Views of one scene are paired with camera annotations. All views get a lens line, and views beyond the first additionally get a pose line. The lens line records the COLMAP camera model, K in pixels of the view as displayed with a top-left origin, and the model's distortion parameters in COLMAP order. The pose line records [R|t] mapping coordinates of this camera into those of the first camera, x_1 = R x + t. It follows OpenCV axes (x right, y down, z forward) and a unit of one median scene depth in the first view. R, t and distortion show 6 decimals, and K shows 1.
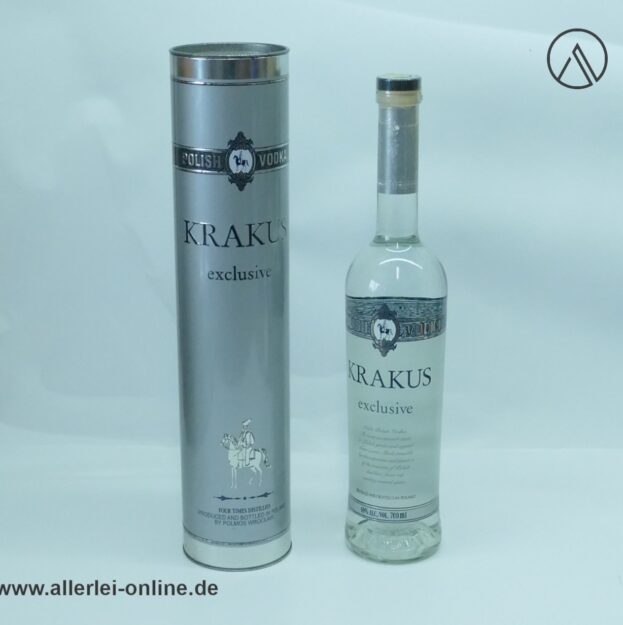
lens RADIAL K [[1424.0, 0, 311.5], [0, 1424.0, 312.5], [0, 0, 1]] dist [-0.037495, -0.395587]
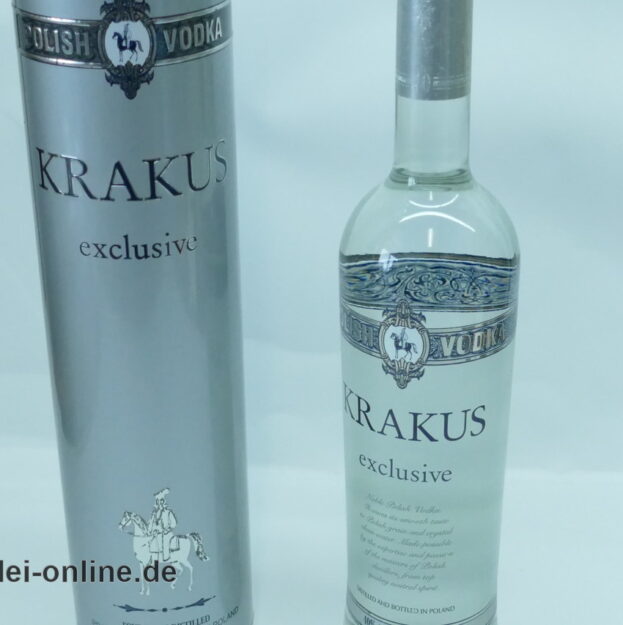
lens RADIAL K [[1424.0, 0, 311.5], [0, 1424.0, 312.5], [0, 0, 1]] dist [-0.037495, -0.395587]
pose [[0.998147, 0.019159, -0.057753, 0.047070], [-0.011346, 0.991093, 0.132686, -0.073186], [0.059781, -0.131784, 0.989474, 0.443709]]
